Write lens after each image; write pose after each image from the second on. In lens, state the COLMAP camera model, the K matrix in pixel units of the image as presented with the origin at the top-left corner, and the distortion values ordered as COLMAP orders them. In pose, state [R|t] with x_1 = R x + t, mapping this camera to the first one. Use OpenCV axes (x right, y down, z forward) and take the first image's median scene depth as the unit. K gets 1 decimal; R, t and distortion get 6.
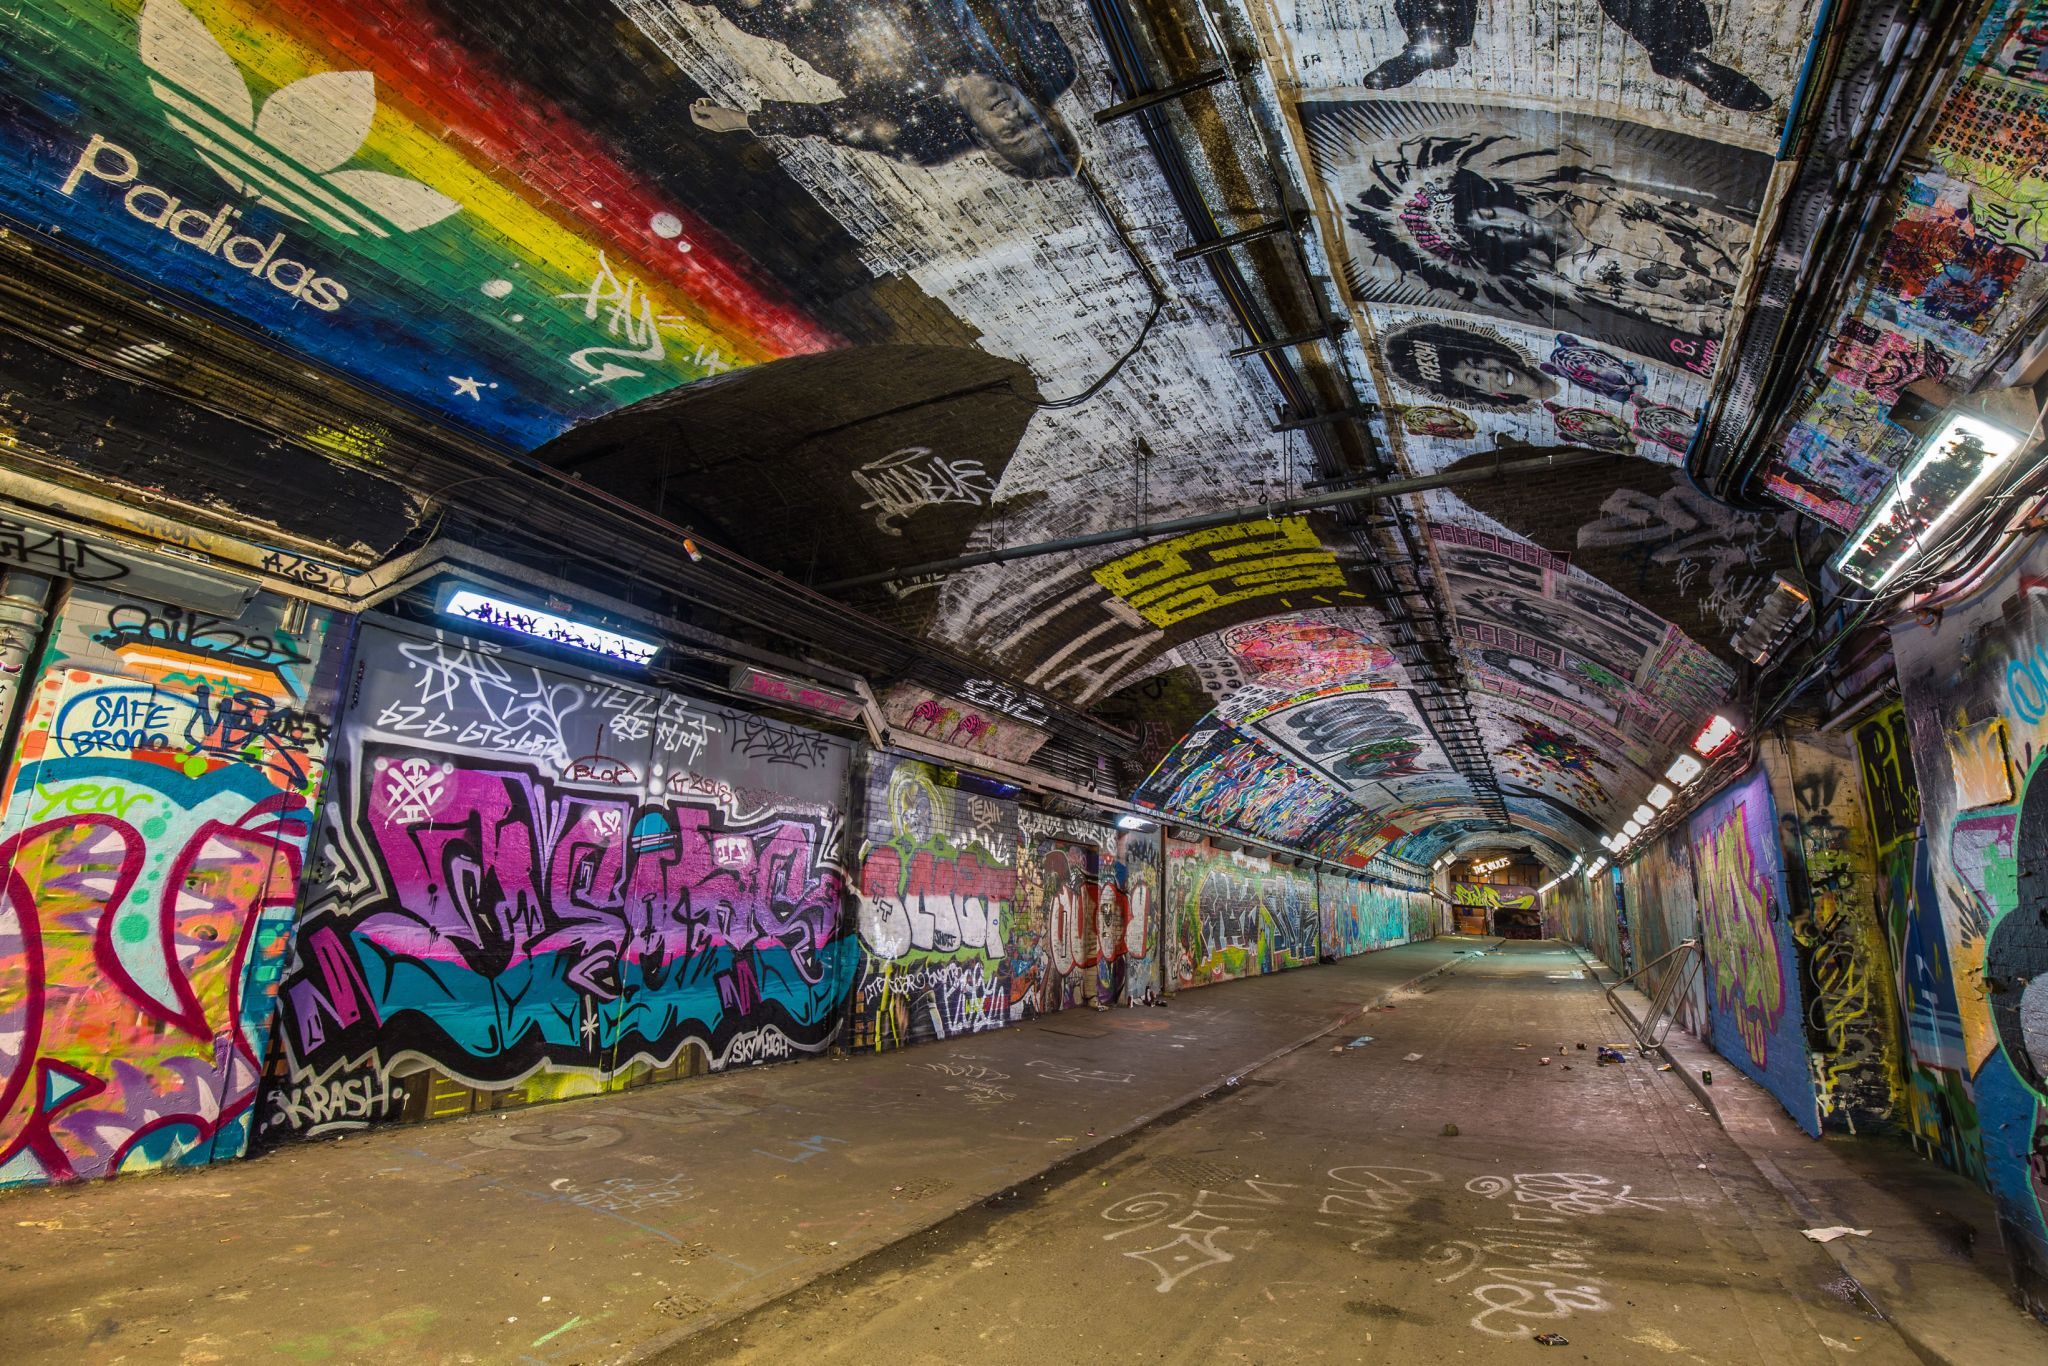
lens RADIAL K [[987.7, 0, 1058.6], [0, 987.7, 681.5], [0, 0, 1]] dist [0.000179, 0.000276]
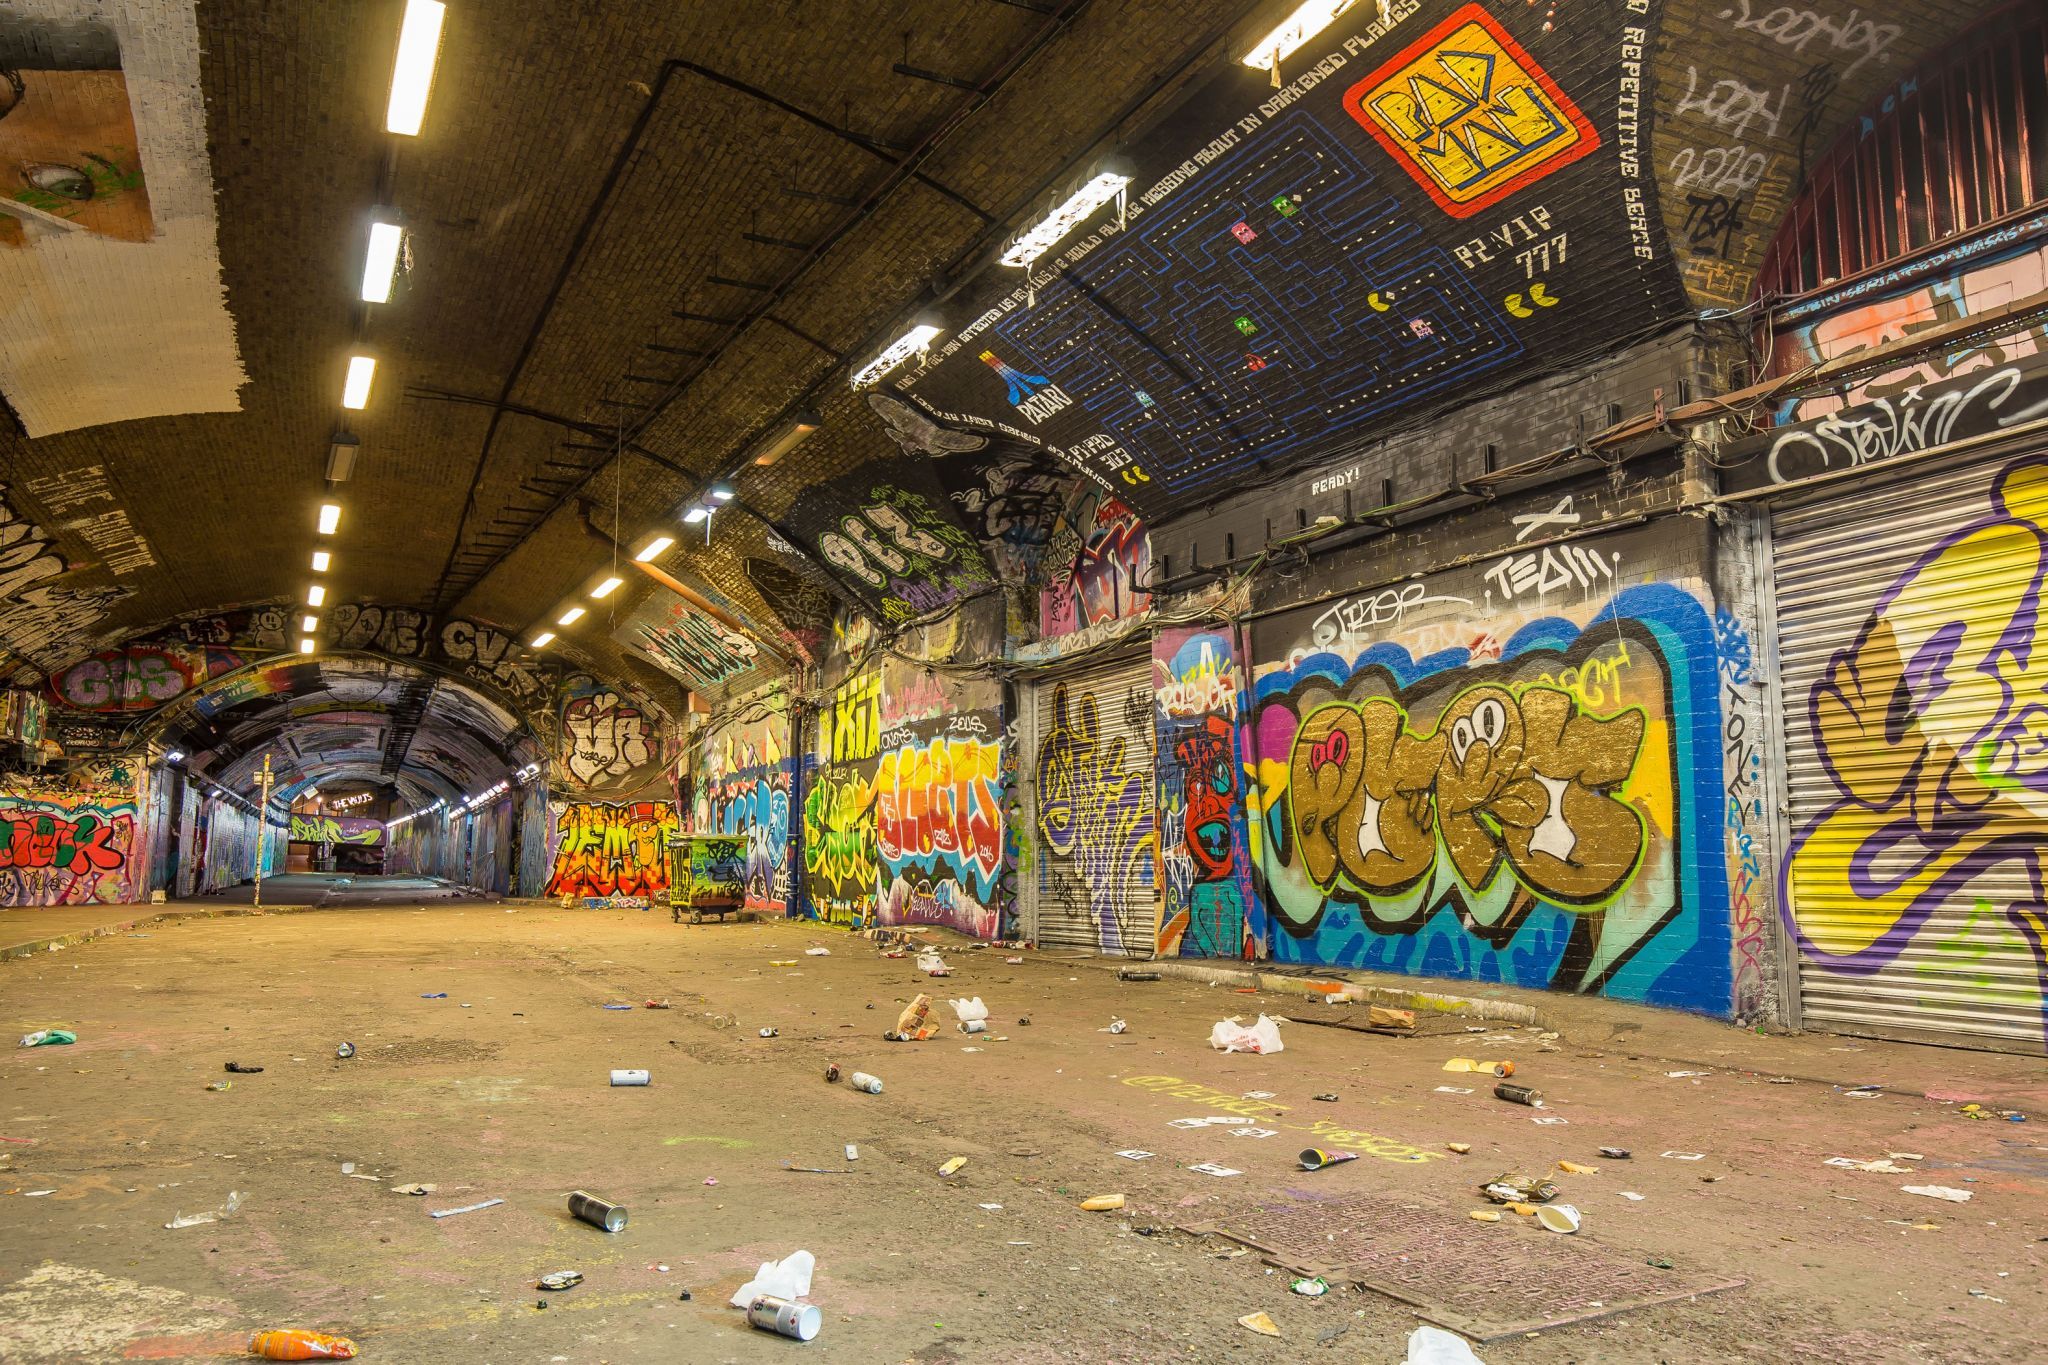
lens RADIAL K [[1432.1, 0, 1024.0], [0, 1432.1, 682.5], [0, 0, 1]] dist [0.001101, 0.004714]
pose [[0.642371, 0.077243, 0.762491, -0.529213], [-0.162257, 0.986062, 0.036804, -0.208888], [-0.749021, -0.147362, 0.645951, -0.935154]]
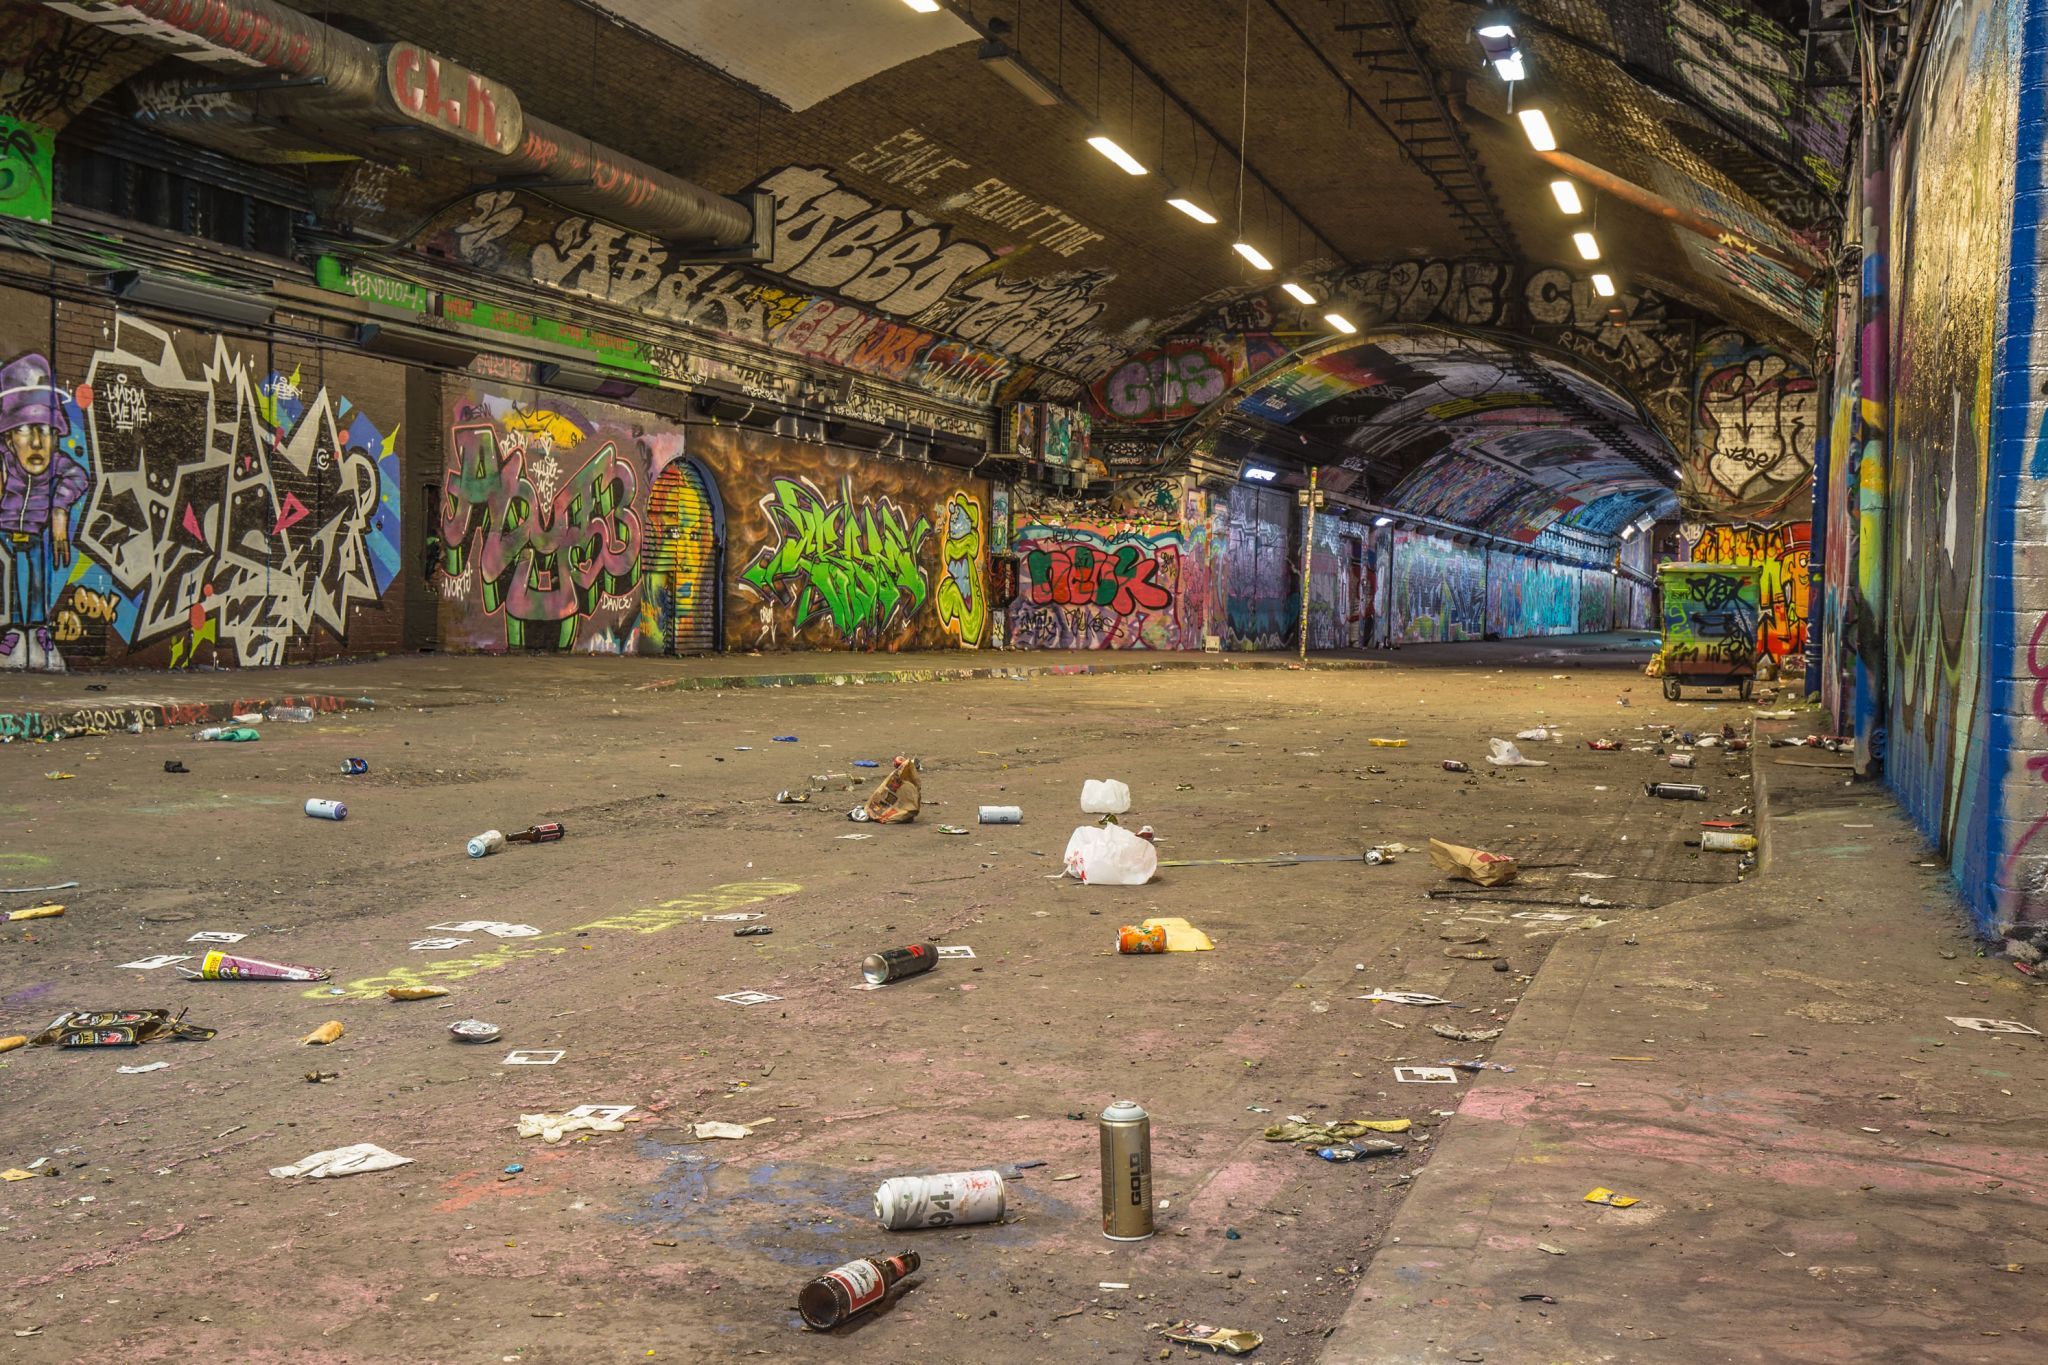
lens RADIAL K [[2068.6, 0, 1024.0], [0, 2068.6, 682.5], [0, 0, 1]] dist [0.028411, 0.017695]
pose [[0.997769, 0.000895, 0.066760, -0.343948], [-0.018470, 0.964590, 0.263105, -0.218152], [-0.064160, -0.263751, 0.962455, -1.008582]]
